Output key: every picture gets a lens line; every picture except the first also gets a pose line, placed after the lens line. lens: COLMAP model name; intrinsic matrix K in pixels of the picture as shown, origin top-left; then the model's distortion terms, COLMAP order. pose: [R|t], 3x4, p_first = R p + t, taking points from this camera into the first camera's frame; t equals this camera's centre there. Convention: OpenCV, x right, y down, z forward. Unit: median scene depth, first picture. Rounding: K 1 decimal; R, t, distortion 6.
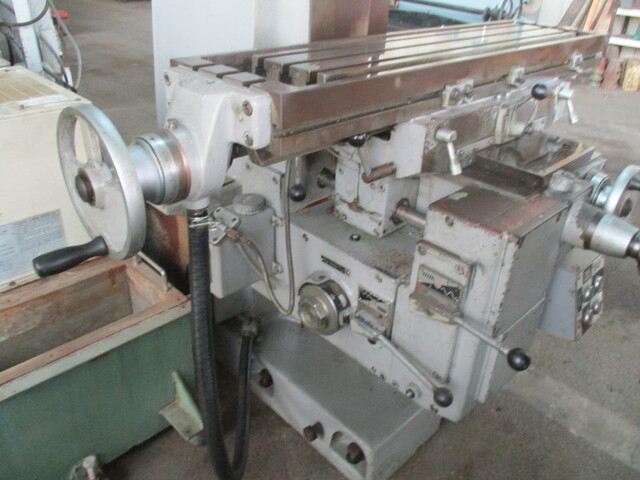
lens RADIAL K [[529.9, 0, 331.7], [0, 529.9, 237.0], [0, 0, 1]] dist [-0.038338, 0.035969]
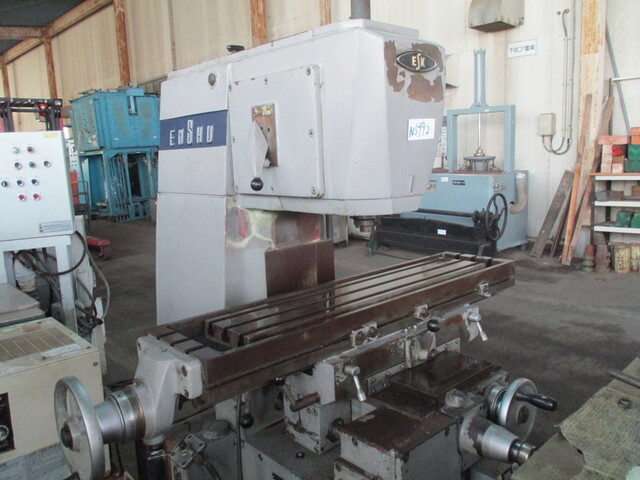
lens RADIAL K [[529.9, 0, 331.7], [0, 529.9, 237.0], [0, 0, 1]] dist [-0.038338, 0.035969]
pose [[0.995808, -0.078202, -0.047453, 0.231893], [0.056577, 0.934194, -0.352250, -0.039864], [0.071877, 0.348089, 0.934702, -0.299014]]
